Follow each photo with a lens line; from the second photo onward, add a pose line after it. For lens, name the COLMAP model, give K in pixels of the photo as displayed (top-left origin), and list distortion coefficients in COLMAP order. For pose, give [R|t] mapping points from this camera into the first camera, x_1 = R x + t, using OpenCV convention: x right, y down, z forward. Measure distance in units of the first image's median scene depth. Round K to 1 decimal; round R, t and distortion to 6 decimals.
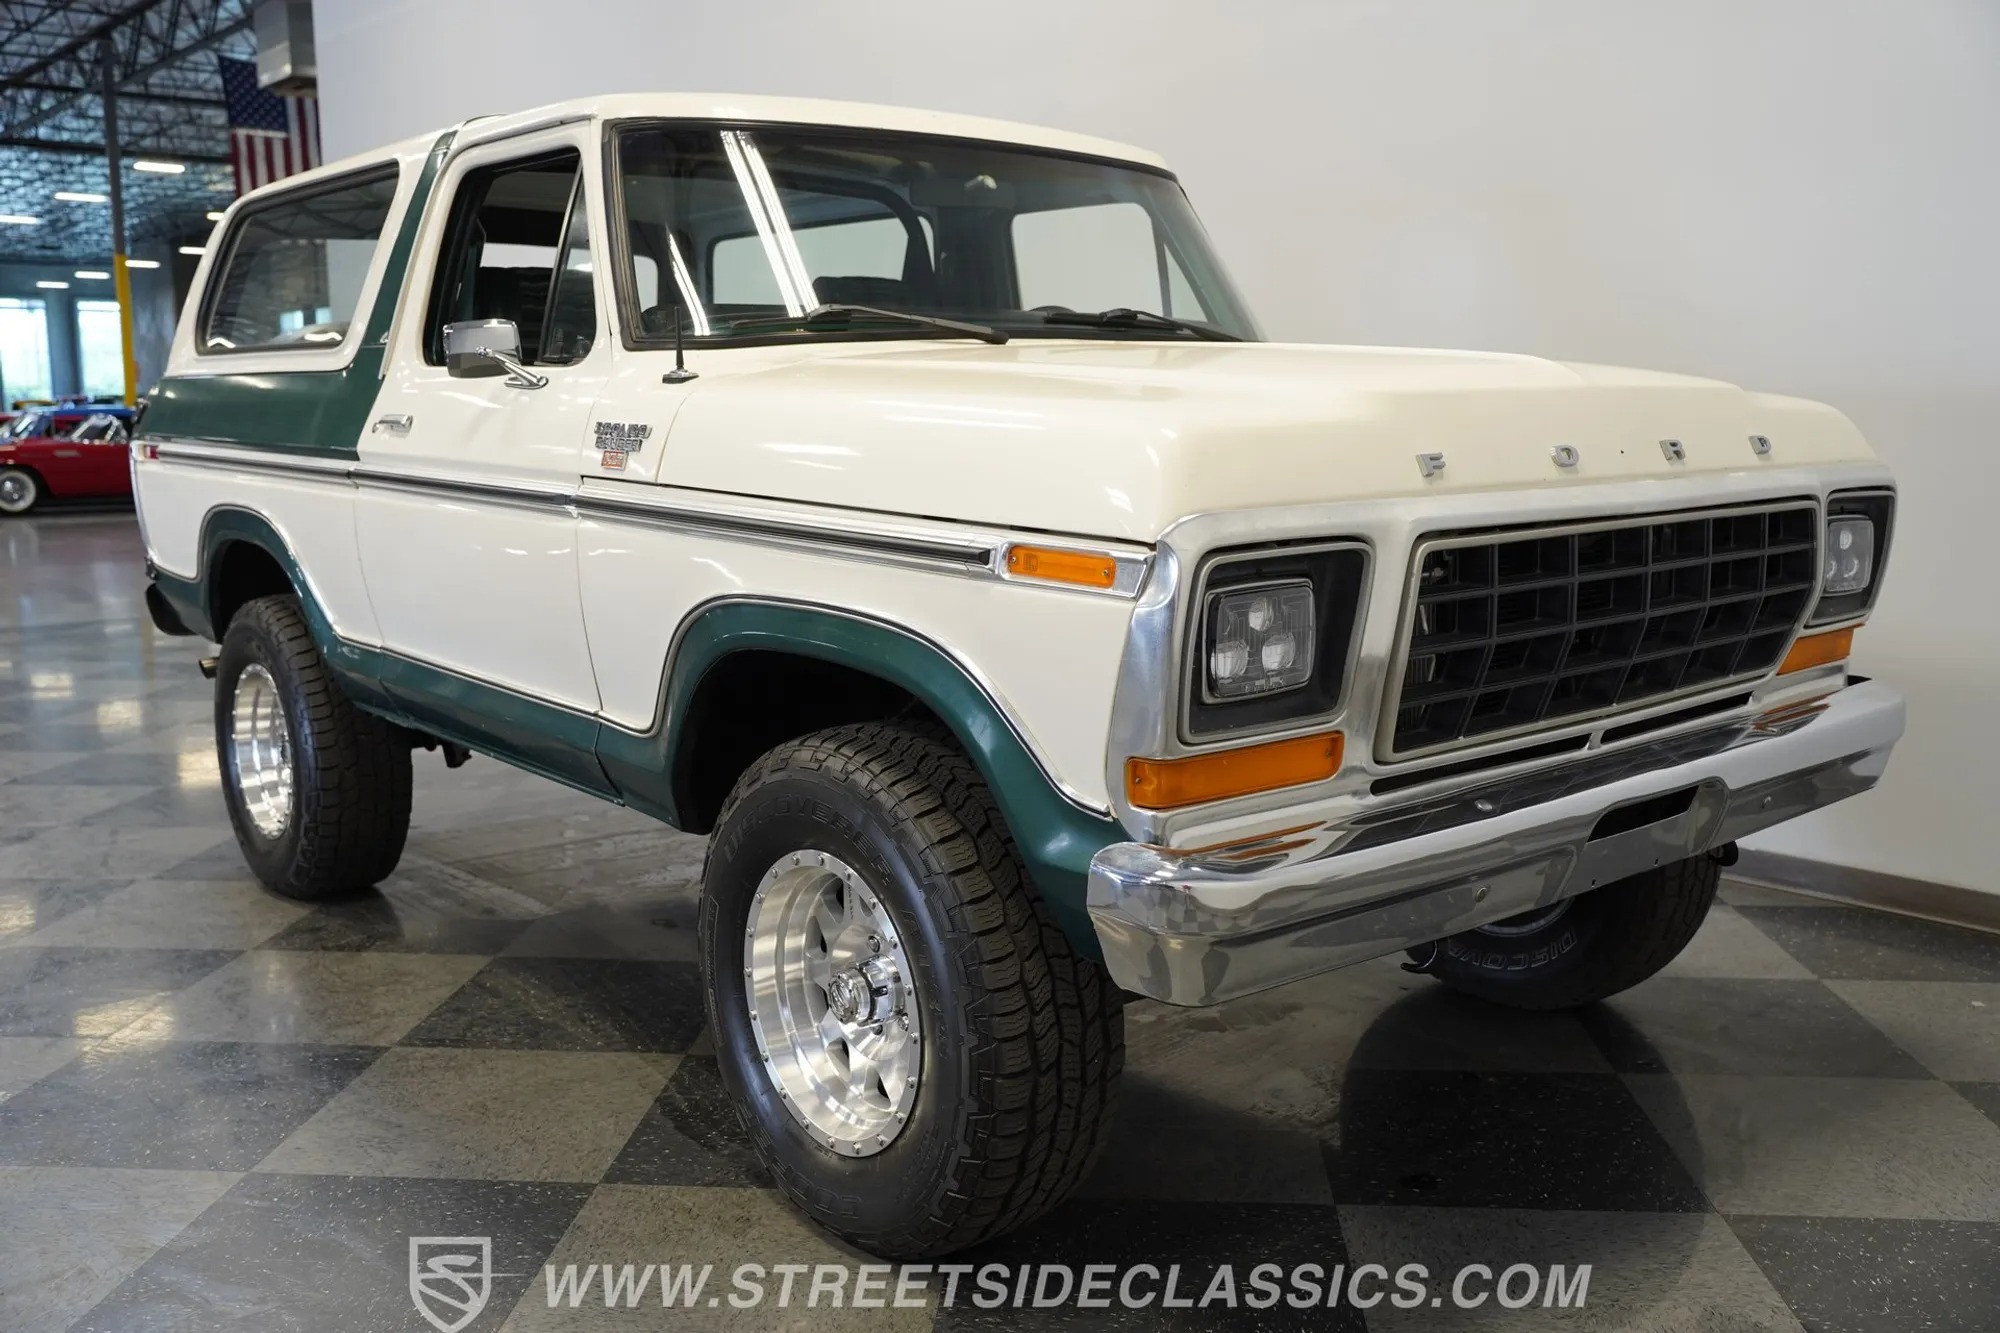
lens RADIAL K [[1789.0, 0, 995.8], [0, 1789.0, 669.8], [0, 0, 1]] dist [-0.031009, 0.076254]
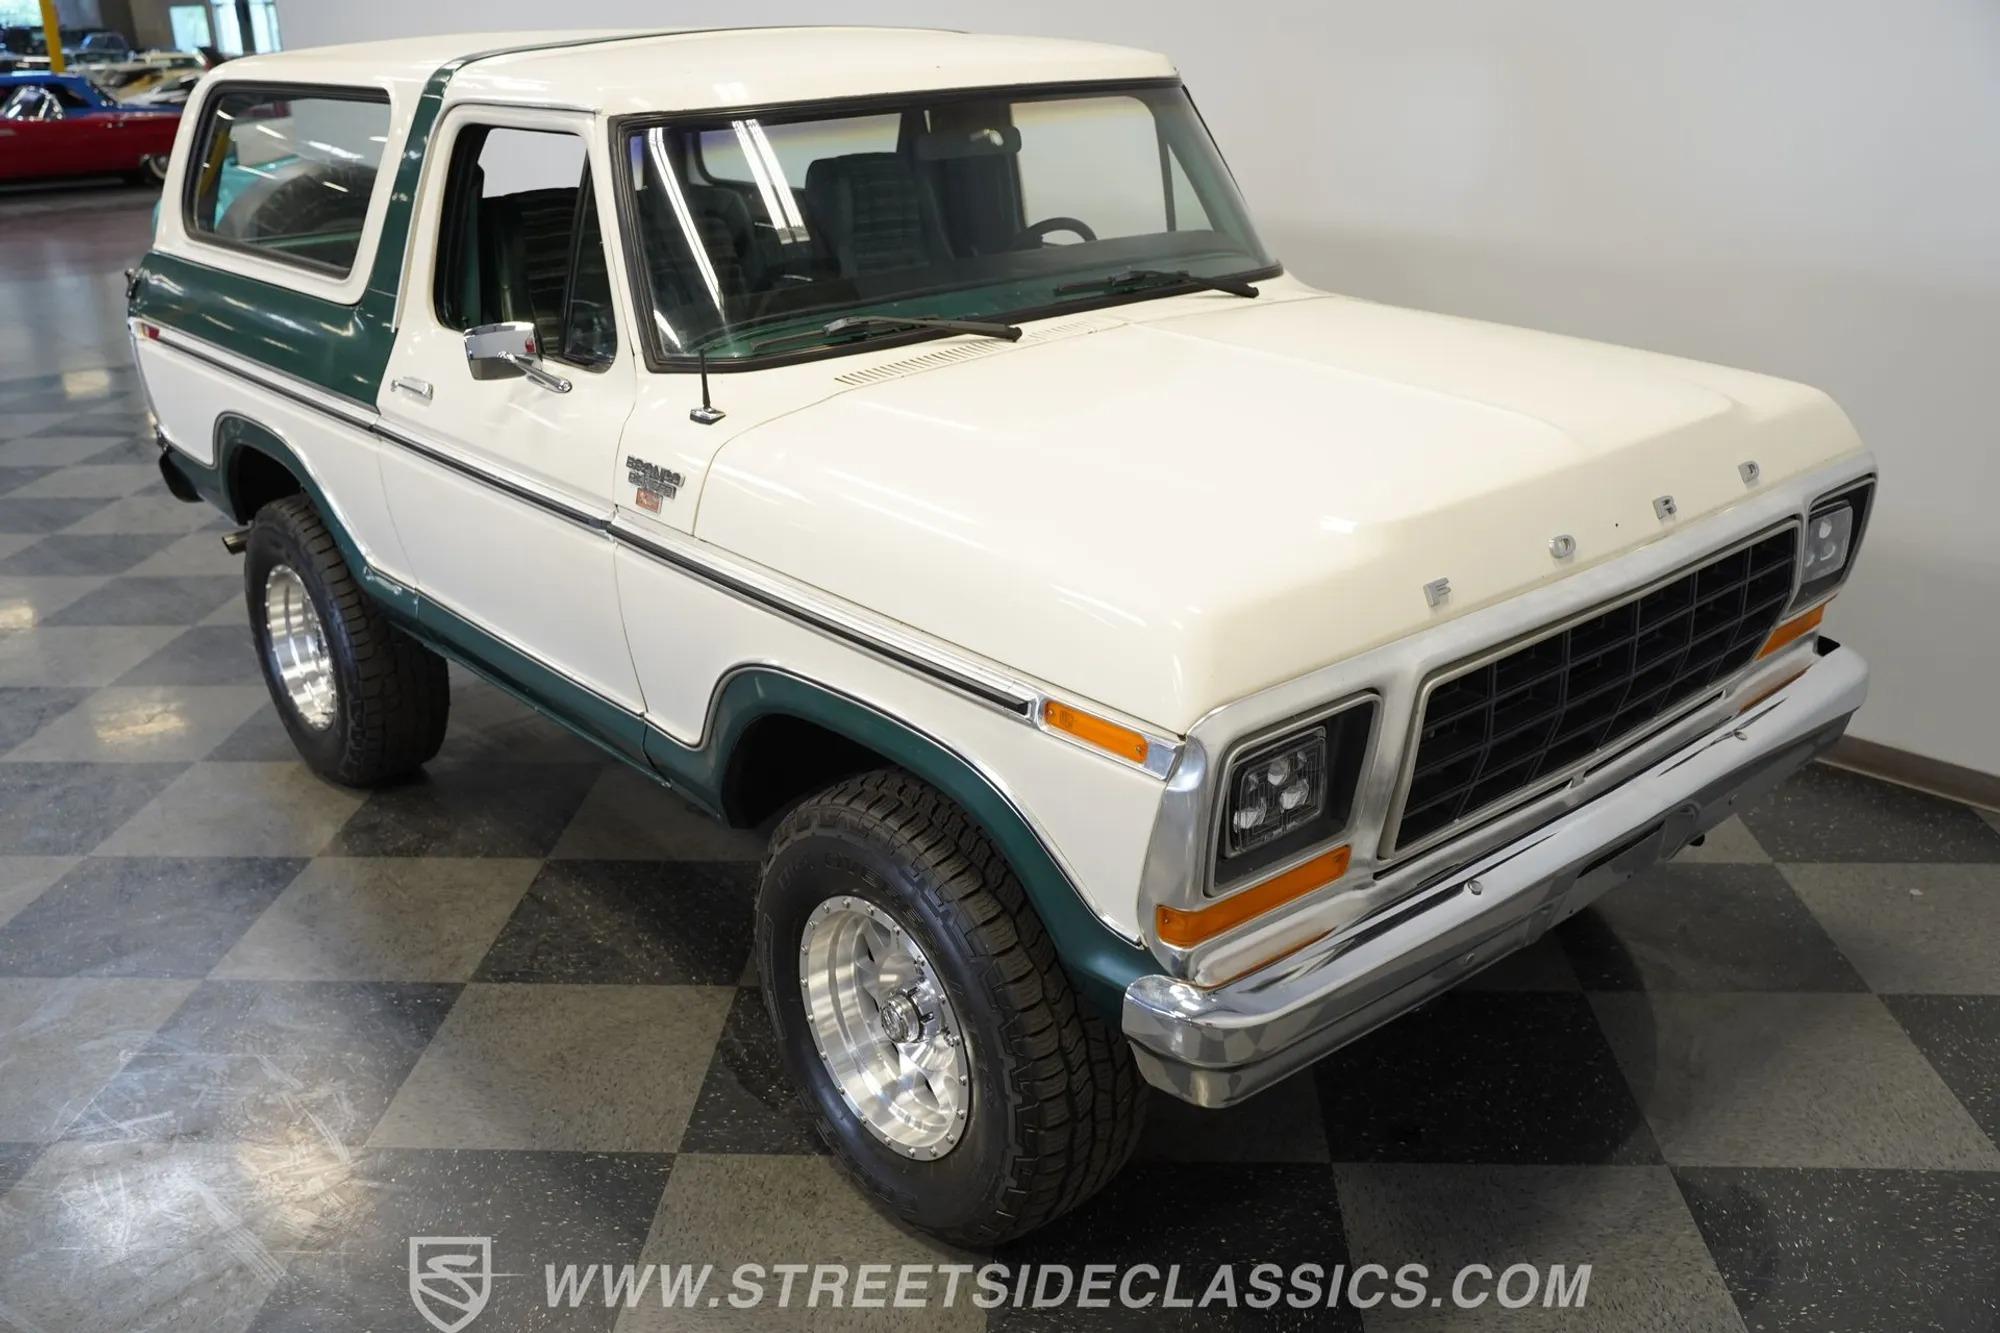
lens RADIAL K [[1789.0, 0, 995.5], [0, 1789.0, 659.8], [0, 0, 1]] dist [-0.031009, 0.076254]
pose [[0.999661, -0.024385, 0.009125, -0.024683], [0.021951, 0.977827, 0.208262, -0.244447], [-0.014001, -0.207991, 0.978031, -0.038286]]
